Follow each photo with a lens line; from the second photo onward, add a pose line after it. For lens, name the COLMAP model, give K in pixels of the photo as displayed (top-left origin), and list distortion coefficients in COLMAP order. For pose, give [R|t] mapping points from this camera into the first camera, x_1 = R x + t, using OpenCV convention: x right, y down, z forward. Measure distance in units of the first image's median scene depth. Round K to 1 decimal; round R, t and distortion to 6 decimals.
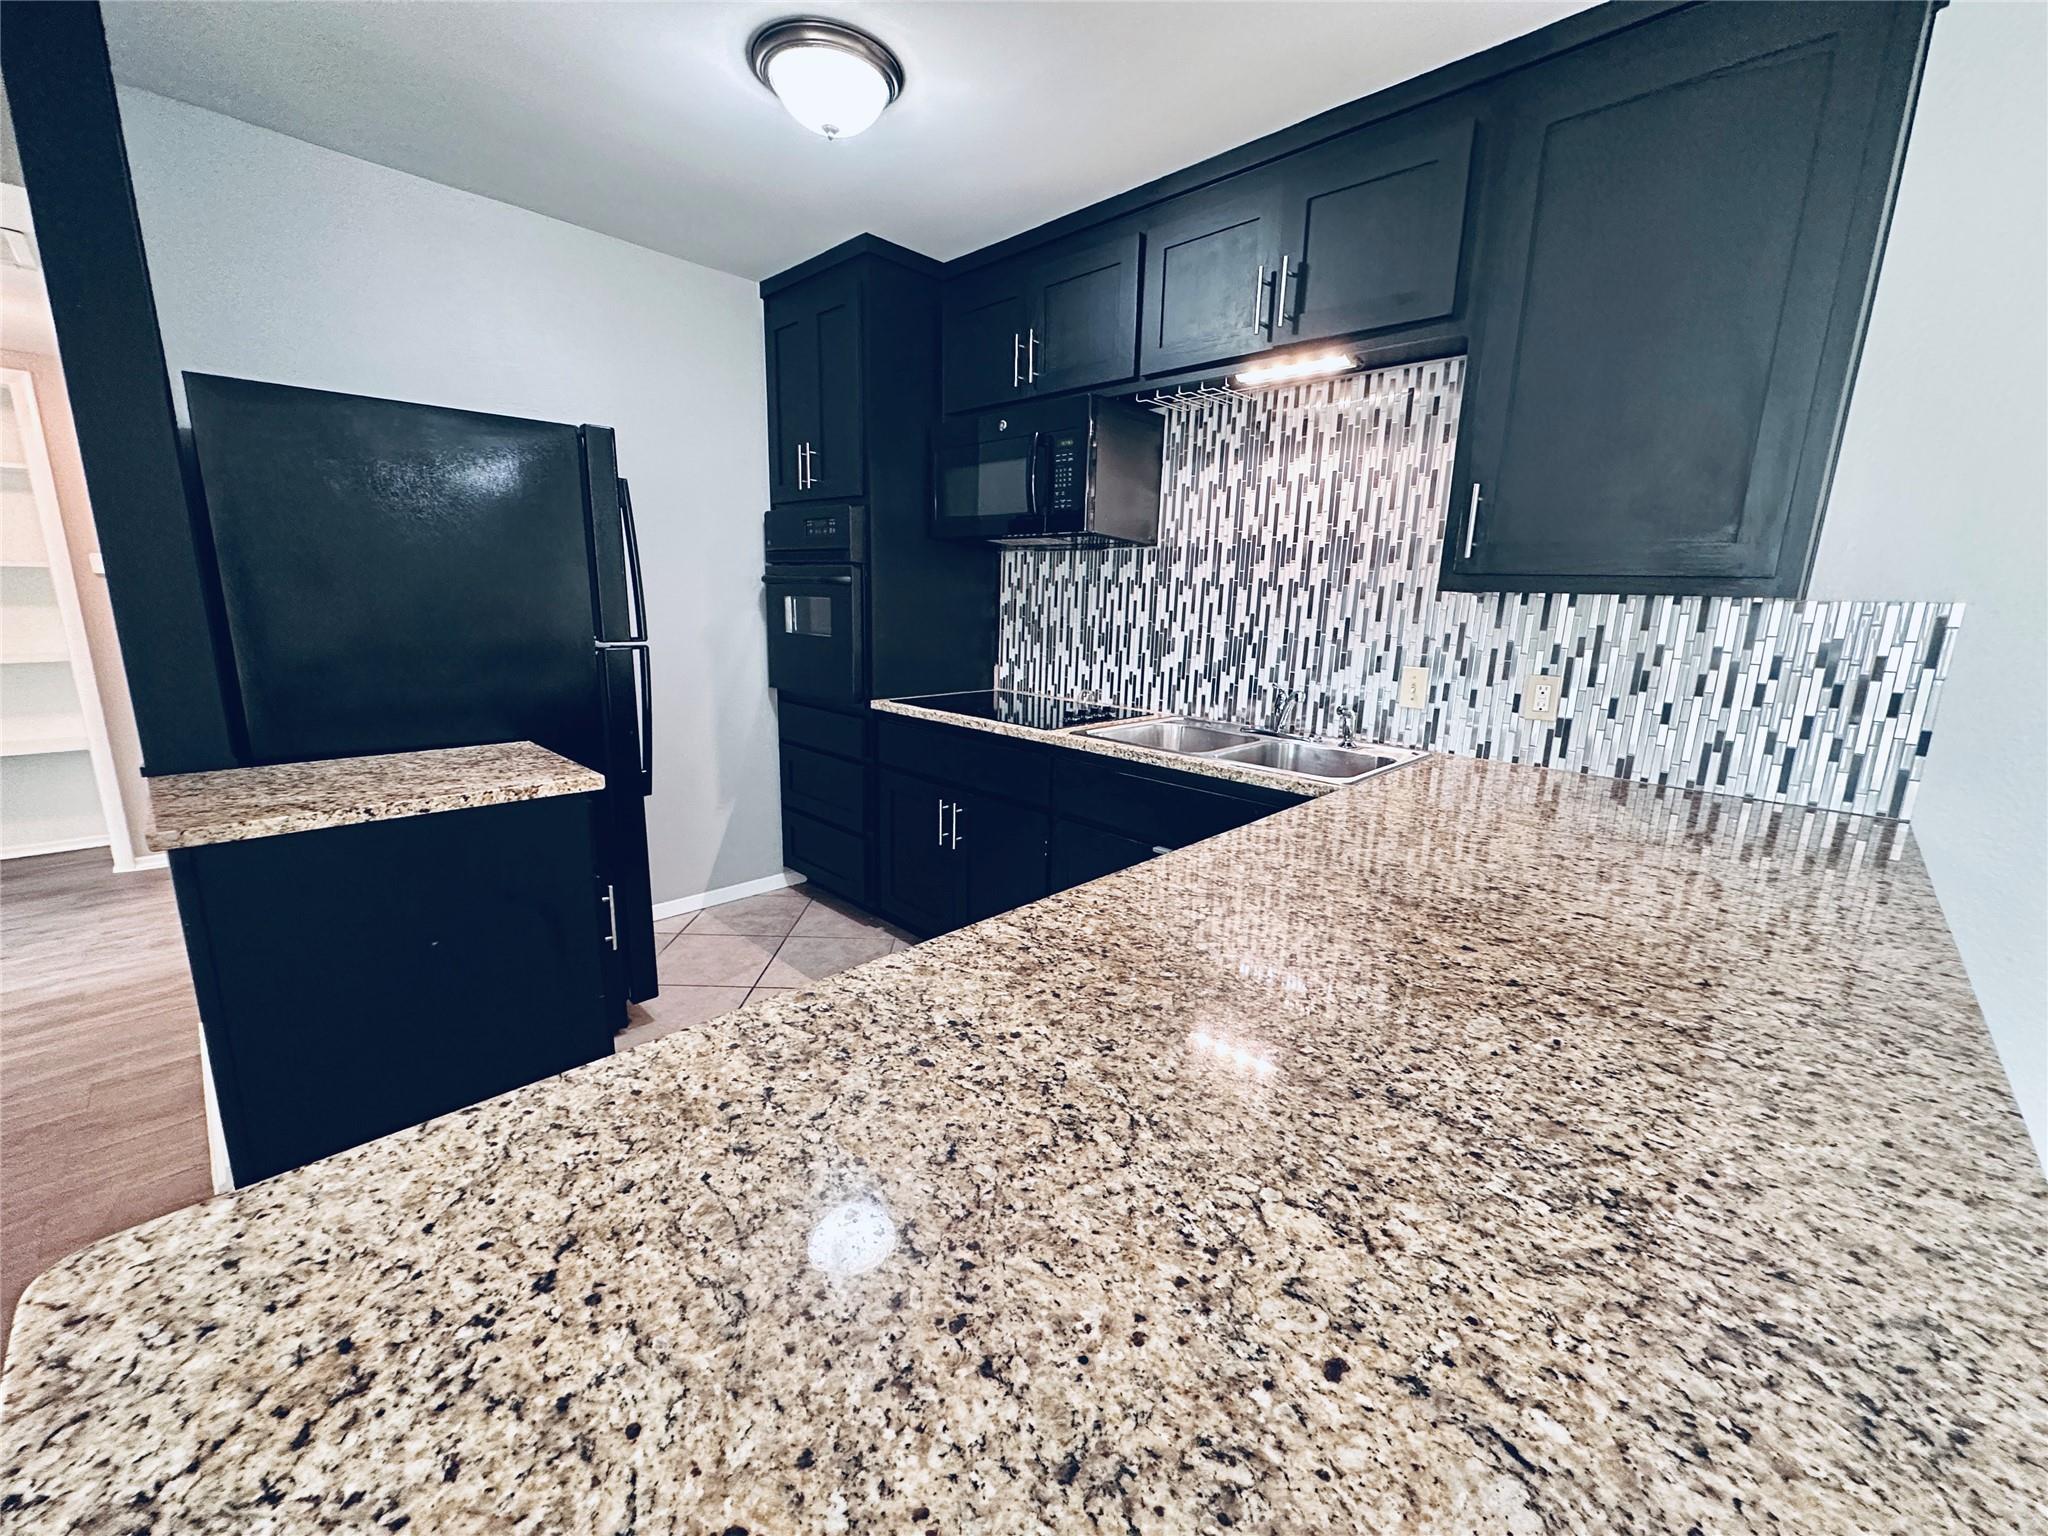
lens RADIAL K [[811.7, 0, 1026.0], [0, 811.7, 764.1], [0, 0, 1]] dist [-0.002397, 0.000624]
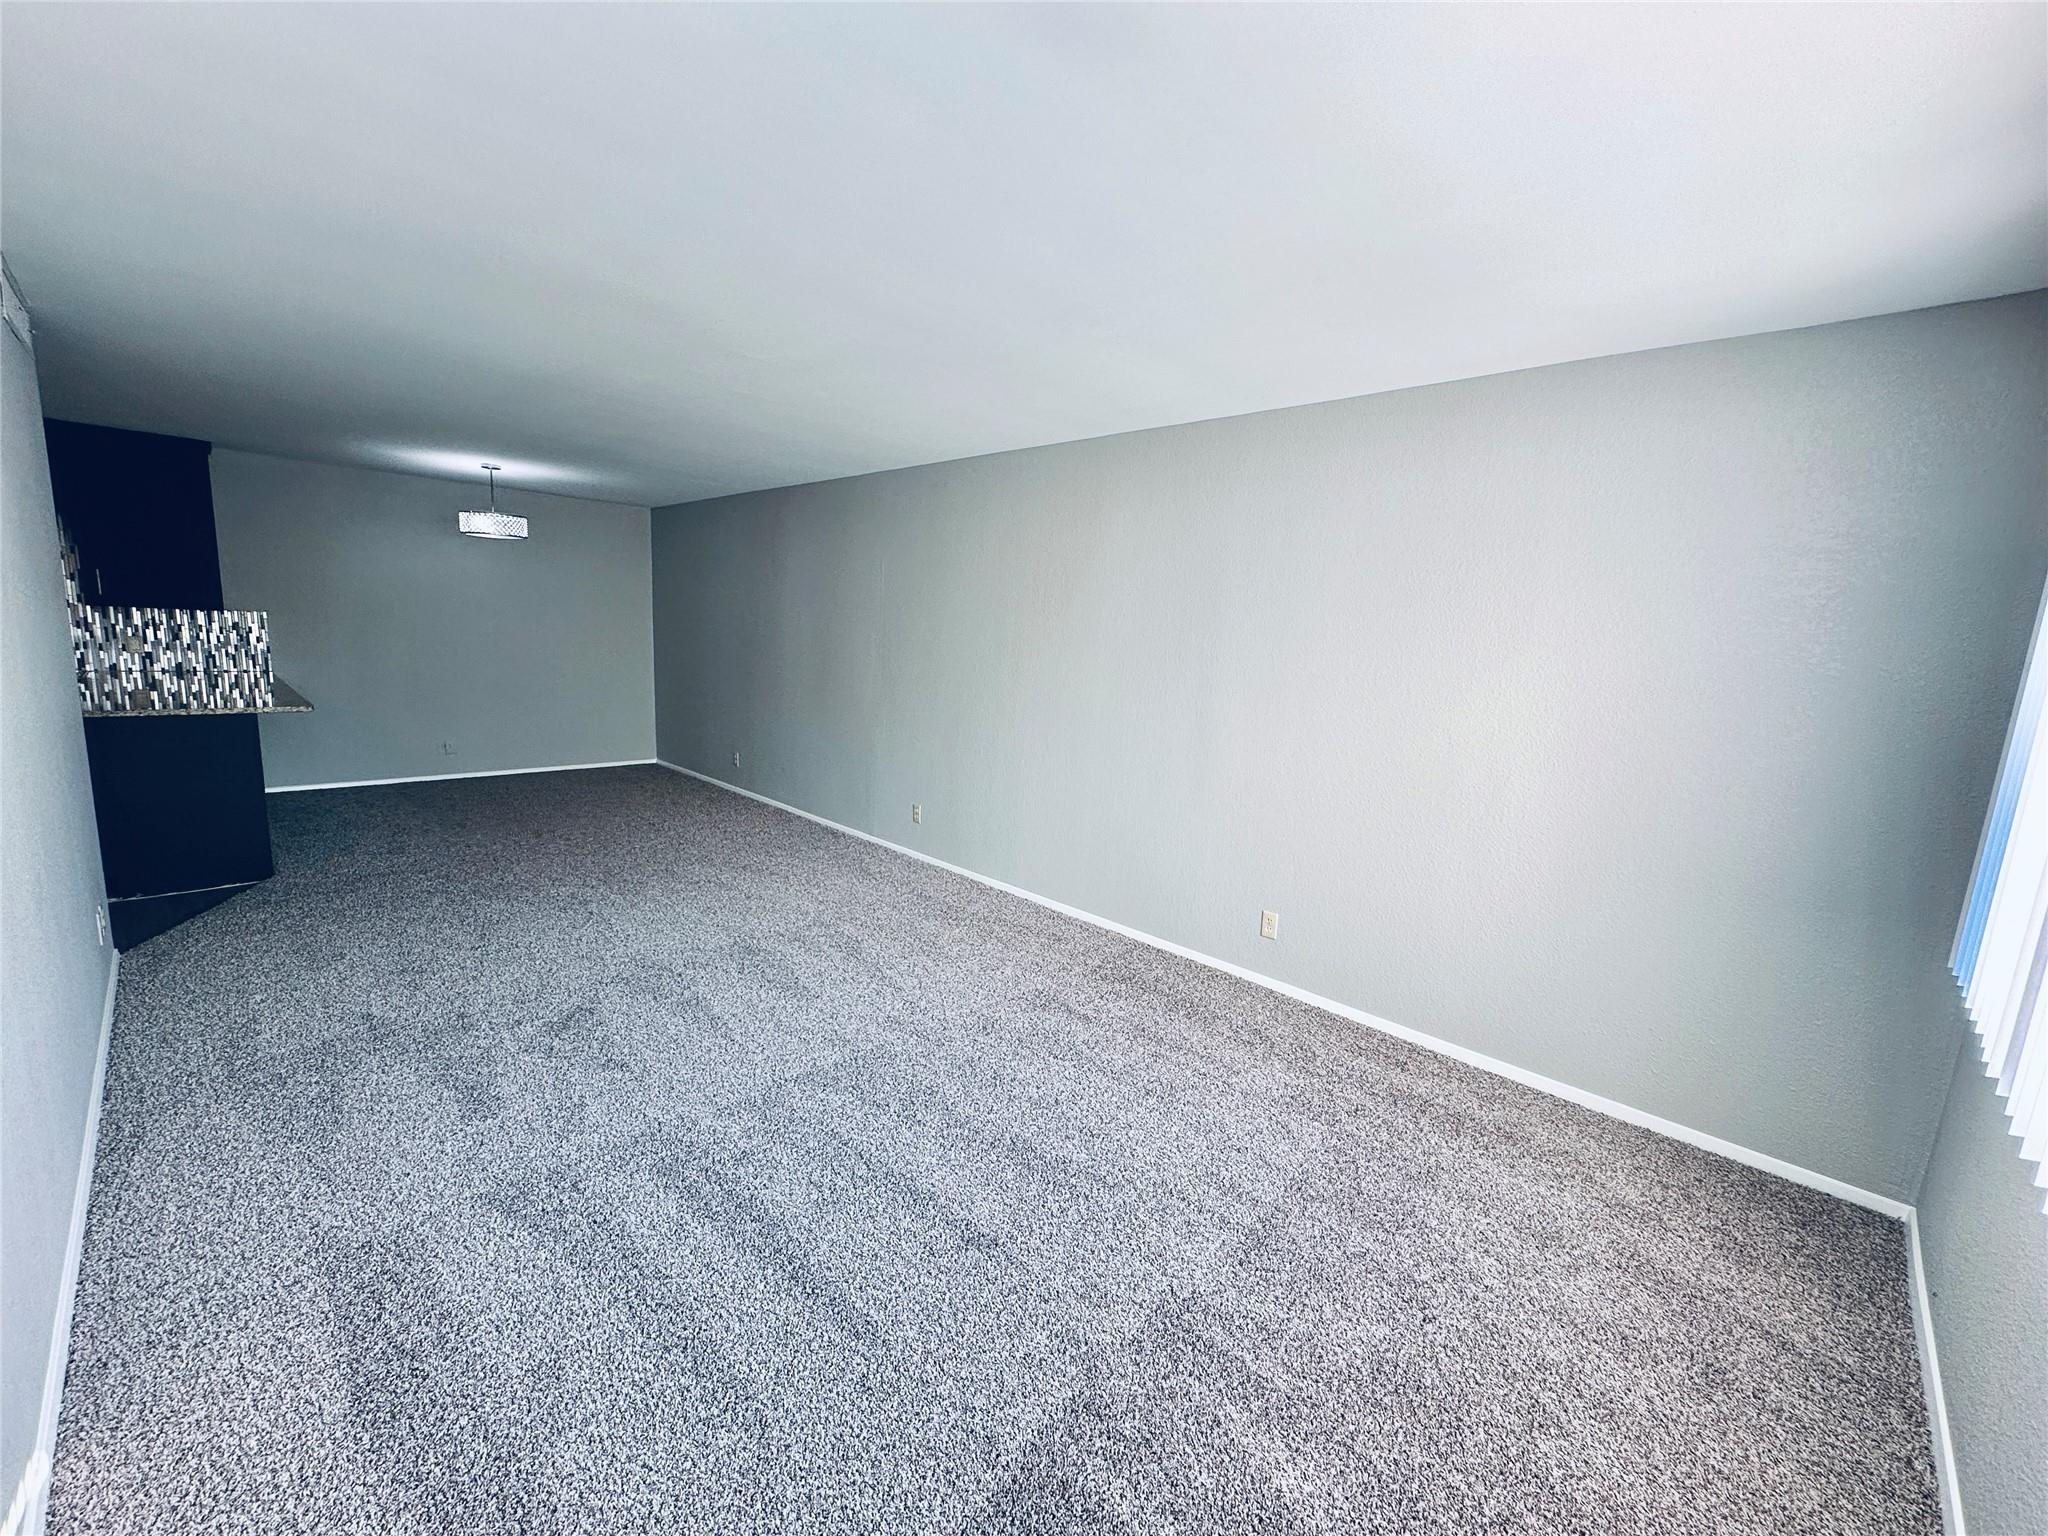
lens RADIAL K [[811.7, 0, 1027.0], [0, 811.7, 760.1], [0, 0, 1]] dist [-0.002397, 0.000624]
pose [[0.003746, -0.178226, 0.983982, -1.981159], [0.157517, 0.971810, 0.175422, 0.273548], [-0.987509, 0.154337, 0.031714, -1.868002]]
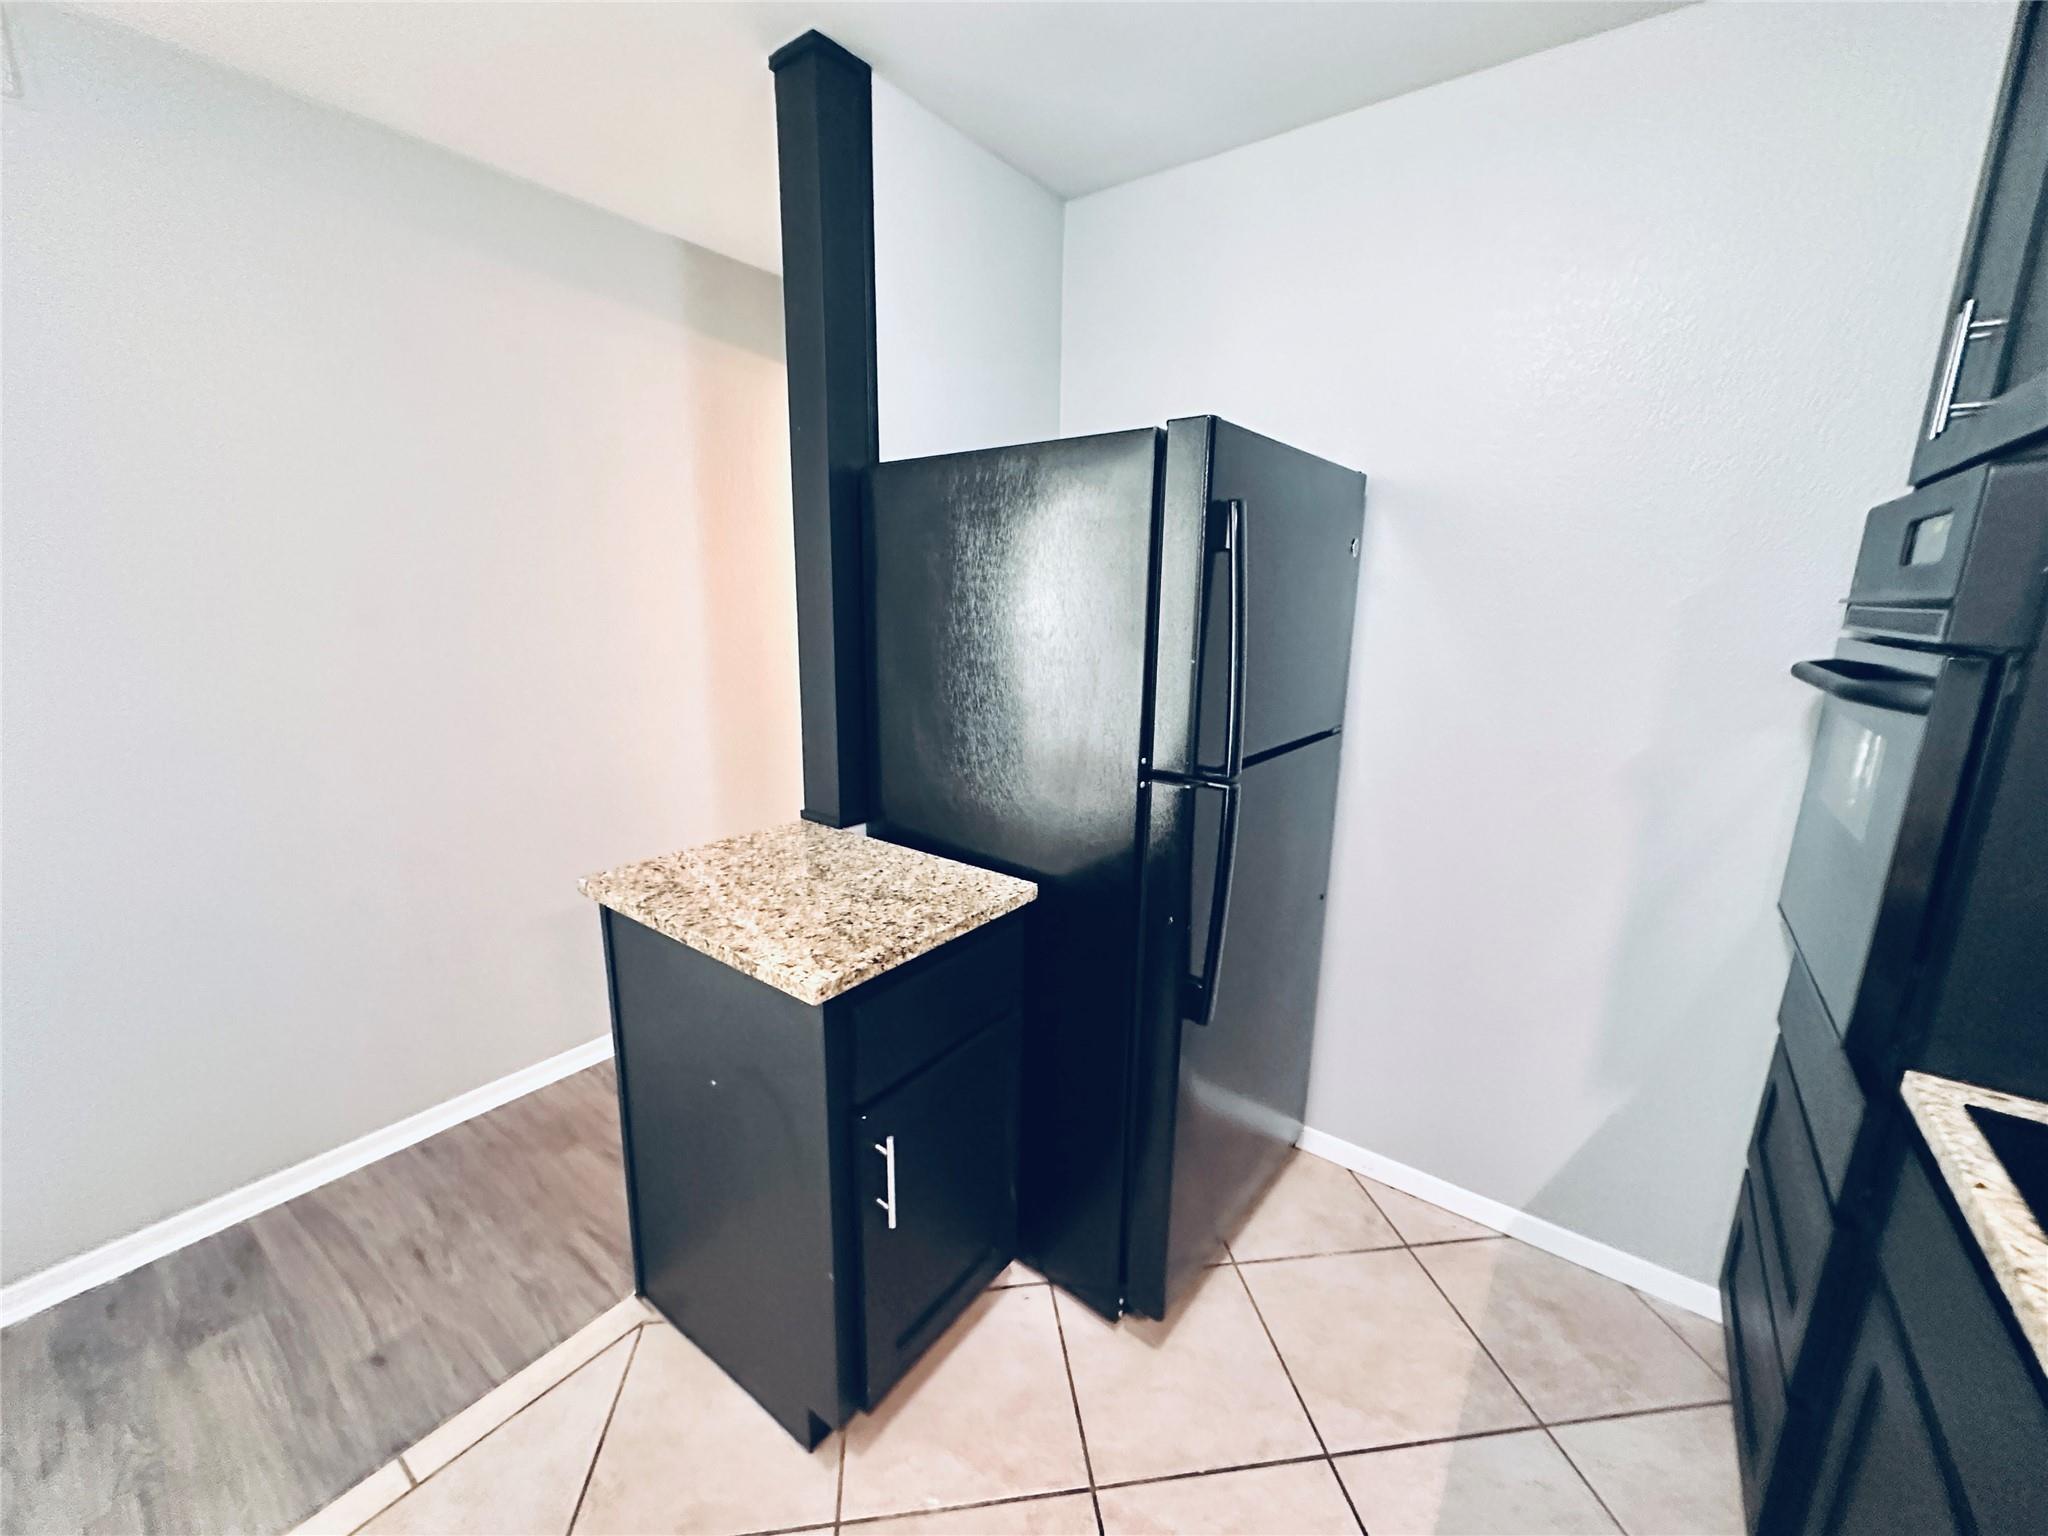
lens RADIAL K [[811.7, 0, 1018.2], [0, 811.7, 764.8], [0, 0, 1]] dist [-0.002397, 0.000624]
pose [[0.121155, 0.182753, -0.975665, 0.077786], [-0.217524, 0.963903, 0.153538, -0.232171], [0.968506, 0.193629, 0.156535, 0.817013]]
